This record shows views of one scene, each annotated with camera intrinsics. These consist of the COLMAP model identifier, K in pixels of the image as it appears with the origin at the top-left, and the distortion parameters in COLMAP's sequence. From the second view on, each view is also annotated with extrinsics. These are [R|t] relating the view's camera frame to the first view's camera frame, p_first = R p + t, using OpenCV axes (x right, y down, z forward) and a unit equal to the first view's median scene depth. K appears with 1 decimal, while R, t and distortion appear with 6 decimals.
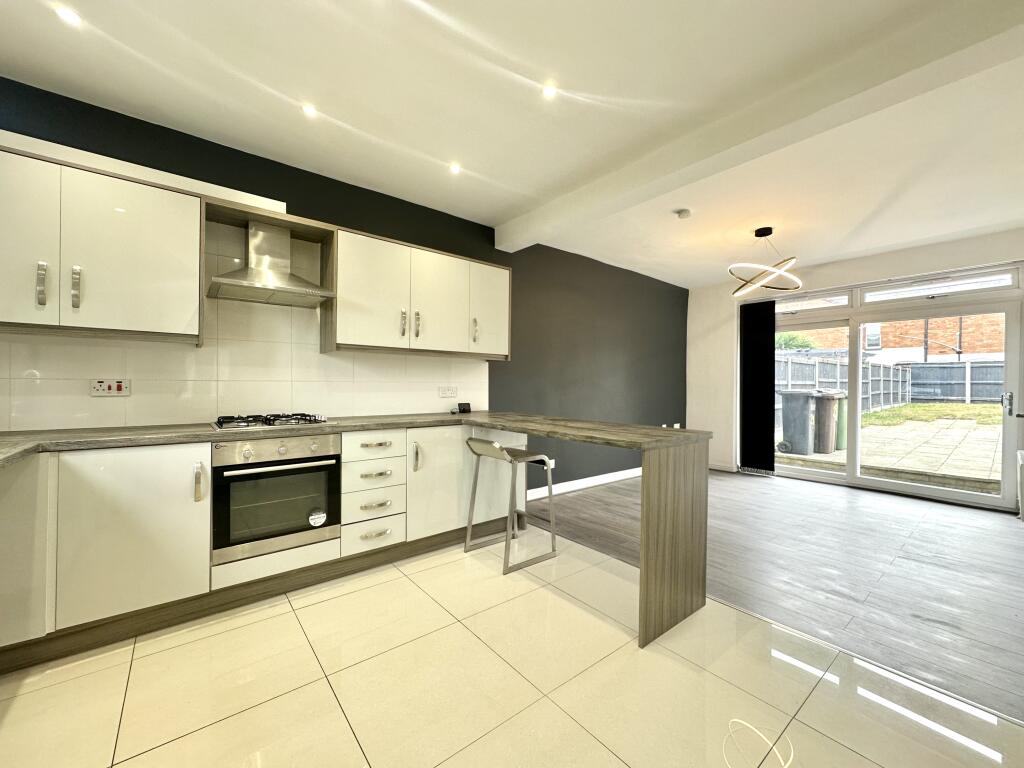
lens RADIAL K [[407.9, 0, 511.3], [0, 407.9, 385.2], [0, 0, 1]] dist [-0.002216, -0.000358]
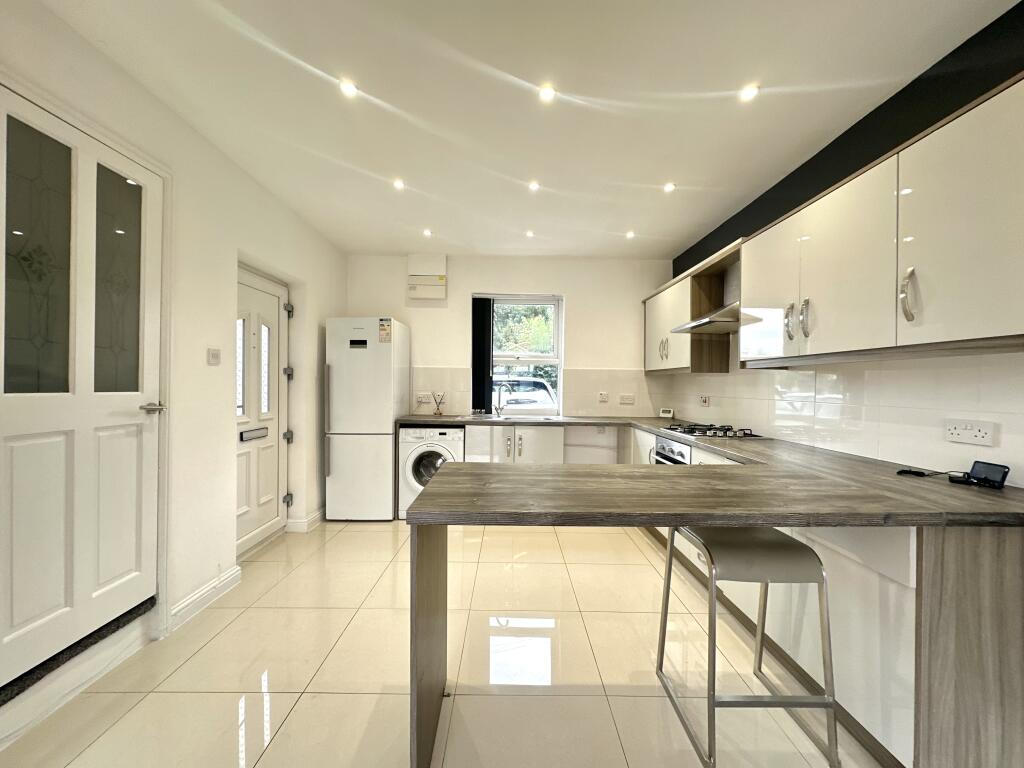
lens RADIAL K [[407.9, 0, 511.3], [0, 407.9, 385.2], [0, 0, 1]] dist [-0.002216, -0.000358]
pose [[-0.624248, -0.013675, -0.781106, 0.608786], [-0.018035, 0.999833, -0.003091, -0.029289], [0.781018, 0.012158, -0.624390, 1.067040]]
